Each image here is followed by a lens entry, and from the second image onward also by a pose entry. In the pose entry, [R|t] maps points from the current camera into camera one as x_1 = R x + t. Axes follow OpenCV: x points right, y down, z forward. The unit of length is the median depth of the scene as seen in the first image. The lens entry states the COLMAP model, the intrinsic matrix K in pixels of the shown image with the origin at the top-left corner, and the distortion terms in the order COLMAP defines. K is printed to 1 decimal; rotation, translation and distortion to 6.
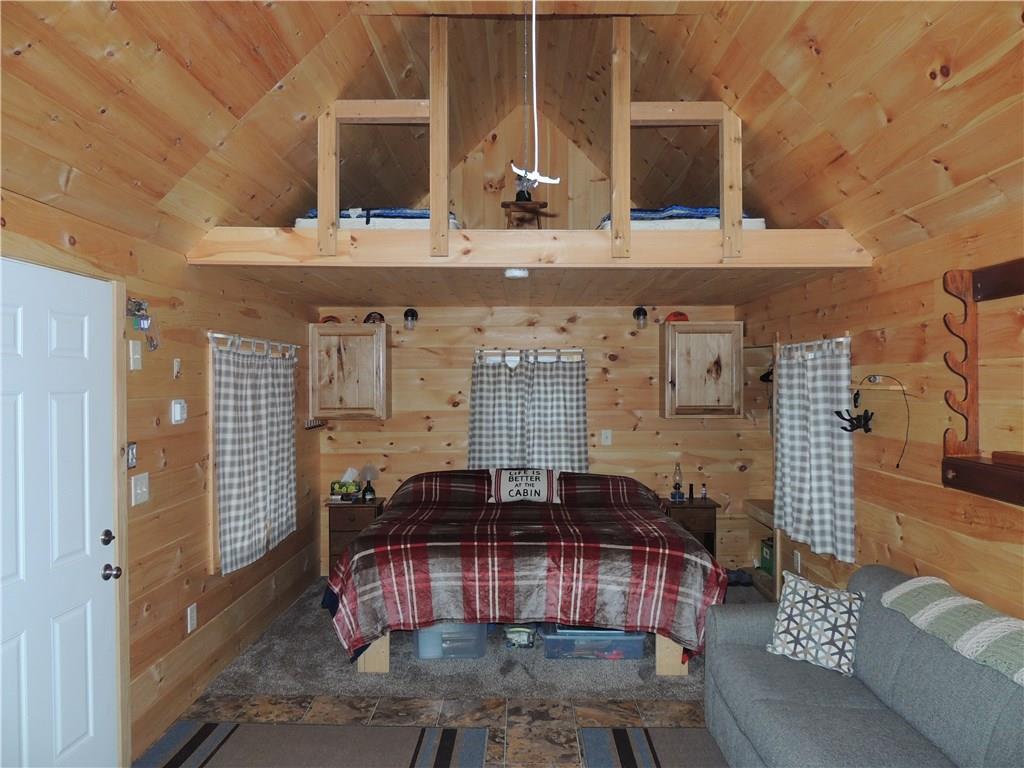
lens RADIAL K [[731.2, 0, 504.8], [0, 731.2, 382.7], [0, 0, 1]] dist [-0.013148, -0.002290]
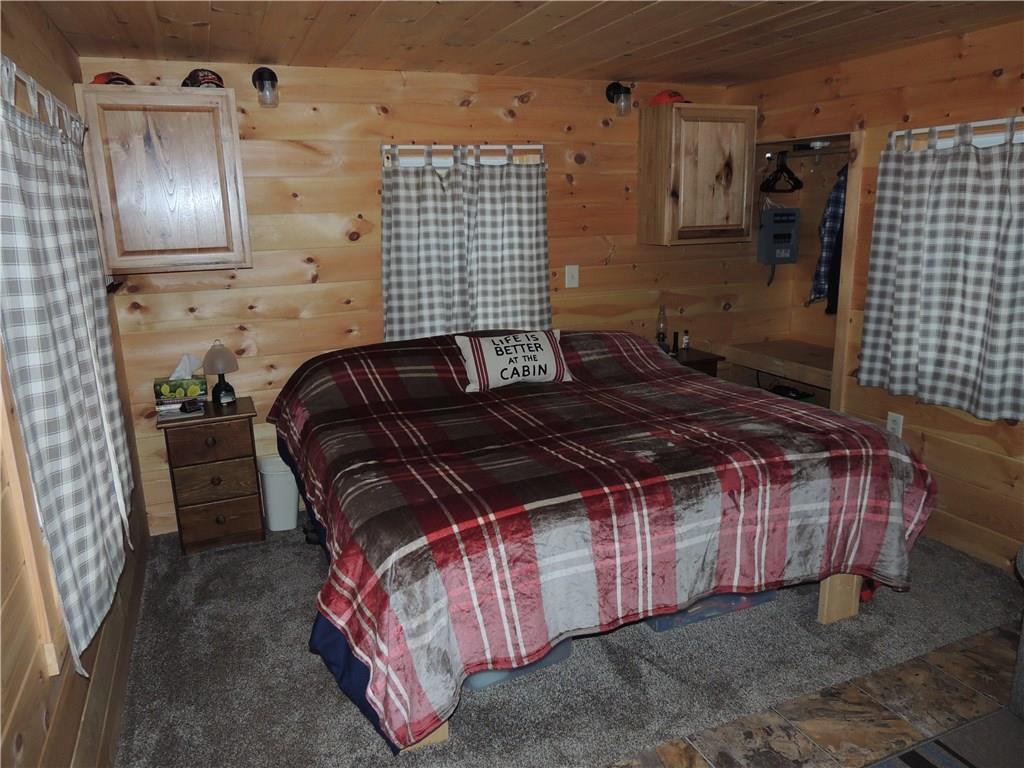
lens RADIAL K [[731.2, 0, 510.2], [0, 731.2, 383.7], [0, 0, 1]] dist [-0.013148, -0.002290]
pose [[0.915190, -0.113194, 0.386799, -0.212695], [0.024035, 0.973369, 0.227982, 0.014070], [-0.402305, -0.199350, 0.893538, 0.395189]]
